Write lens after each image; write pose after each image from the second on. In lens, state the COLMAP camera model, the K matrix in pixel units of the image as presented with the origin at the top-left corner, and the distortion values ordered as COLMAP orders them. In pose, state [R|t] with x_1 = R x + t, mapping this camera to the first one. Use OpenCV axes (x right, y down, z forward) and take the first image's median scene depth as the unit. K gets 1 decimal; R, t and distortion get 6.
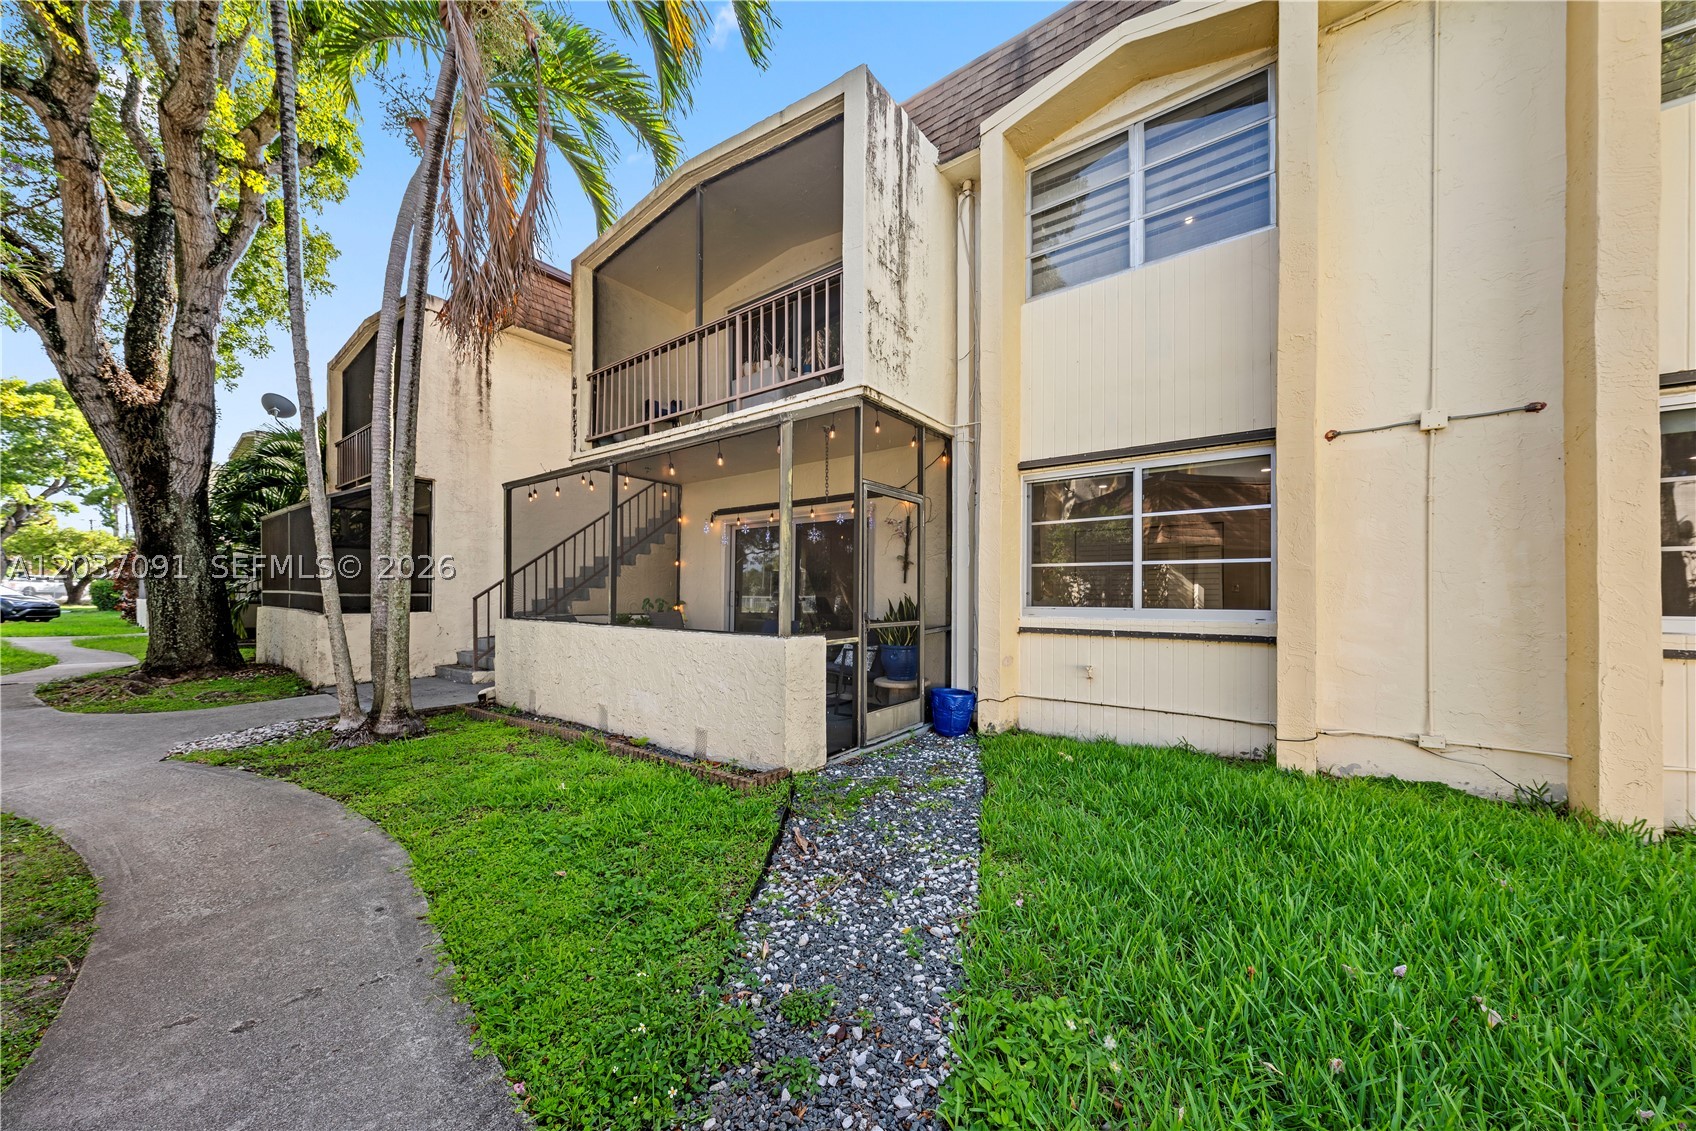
lens RADIAL K [[588.2, 0, 848.7], [0, 588.2, 590.7], [0, 0, 1]] dist [-0.001431, 0.000259]
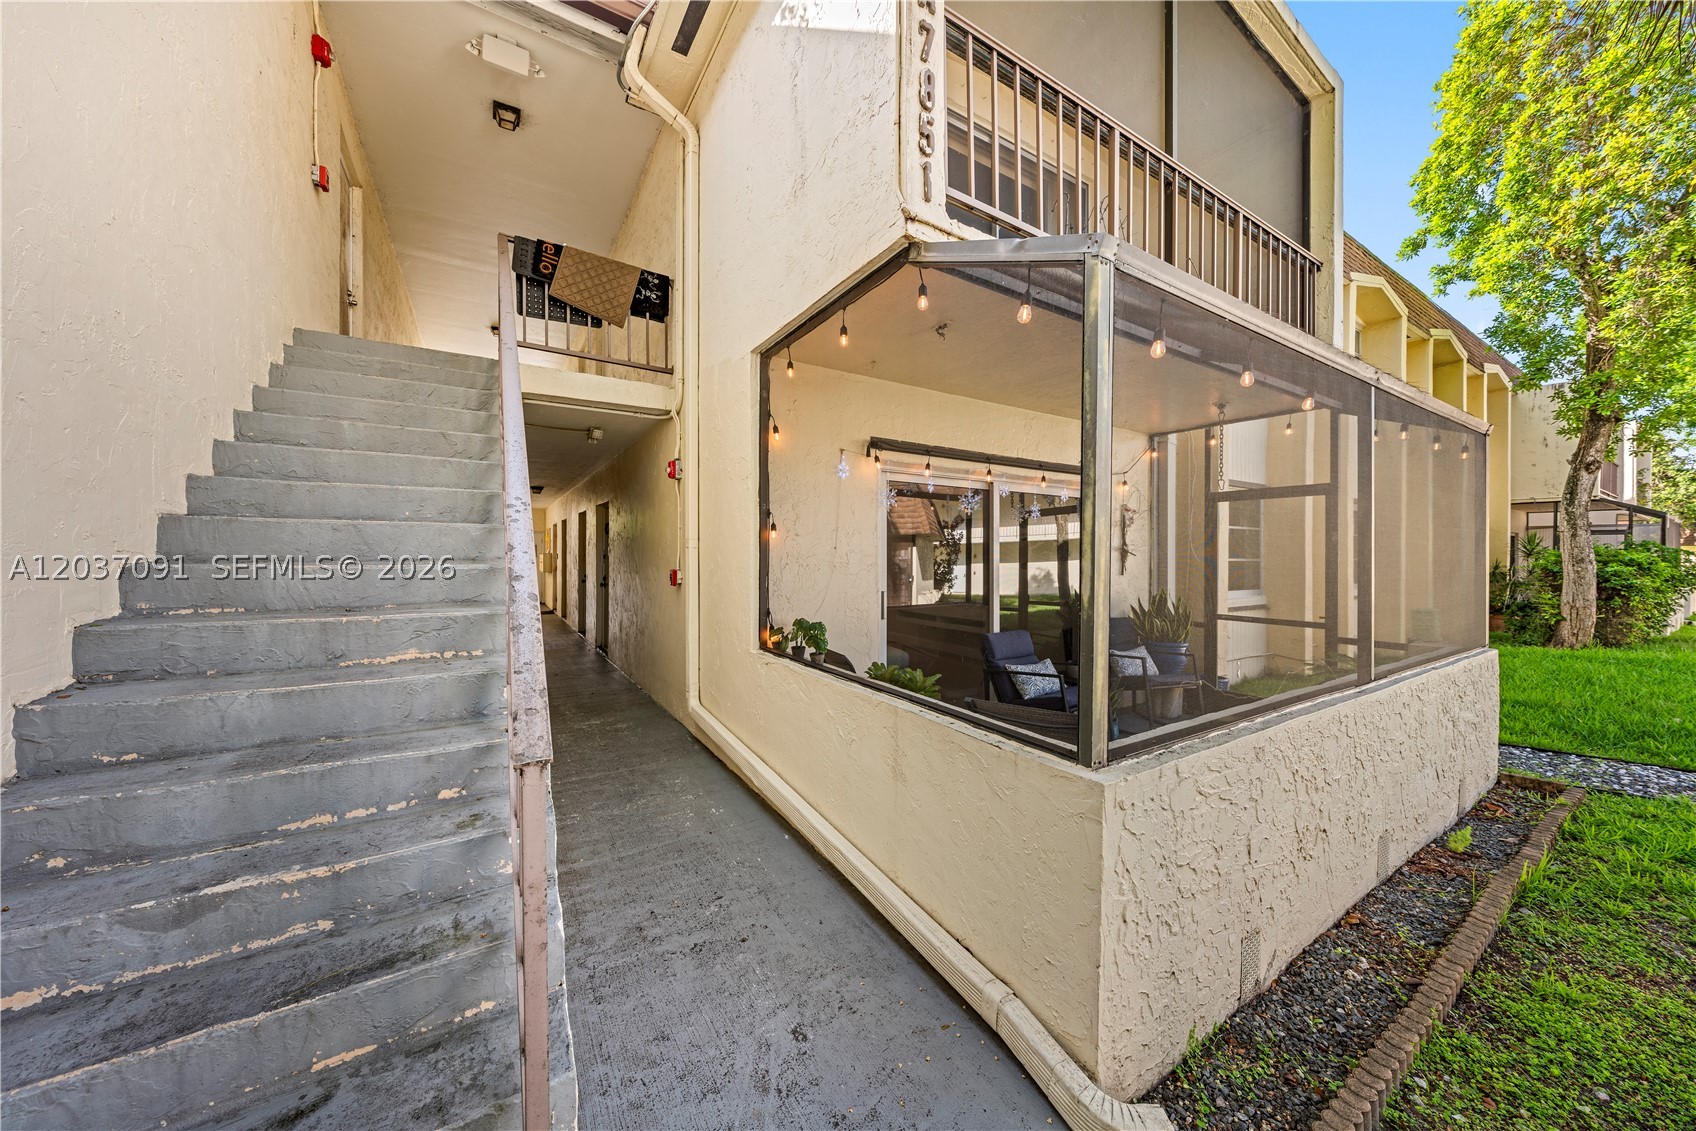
lens RADIAL K [[577.0, 0, 850.6], [0, 577.0, 558.0], [0, 0, 1]] dist [-0.000630, 0.000412]
pose [[0.347824, -0.001656, 0.937558, -1.177503], [-0.007523, 0.999961, 0.004557, -0.053424], [-0.937530, -0.008639, 0.347798, 1.386297]]
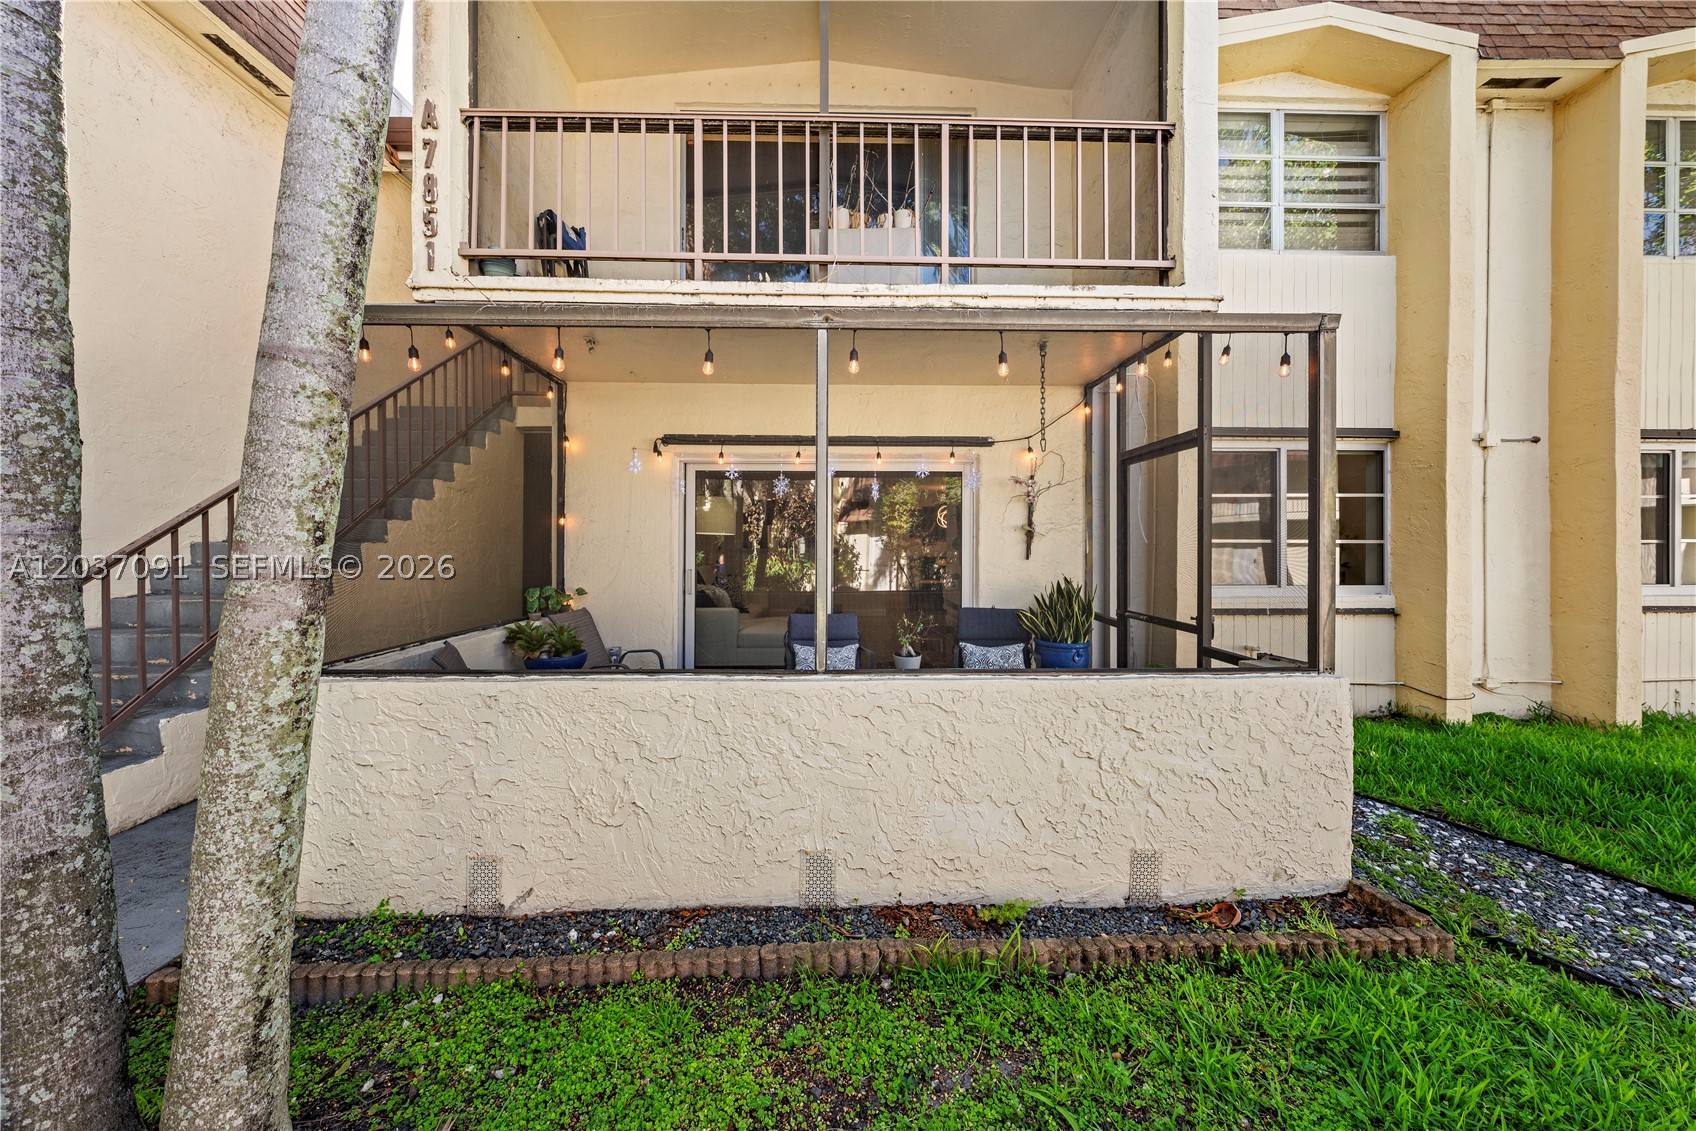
lens RADIAL K [[581.8, 0, 847.5], [0, 581.8, 543.2], [0, 0, 1]] dist [-0.002452, 0.000178]
pose [[0.779149, -0.004653, 0.626821, -0.744113], [0.000301, 0.999975, 0.007049, -0.052271], [-0.626838, -0.005303, 0.779131, 0.695271]]
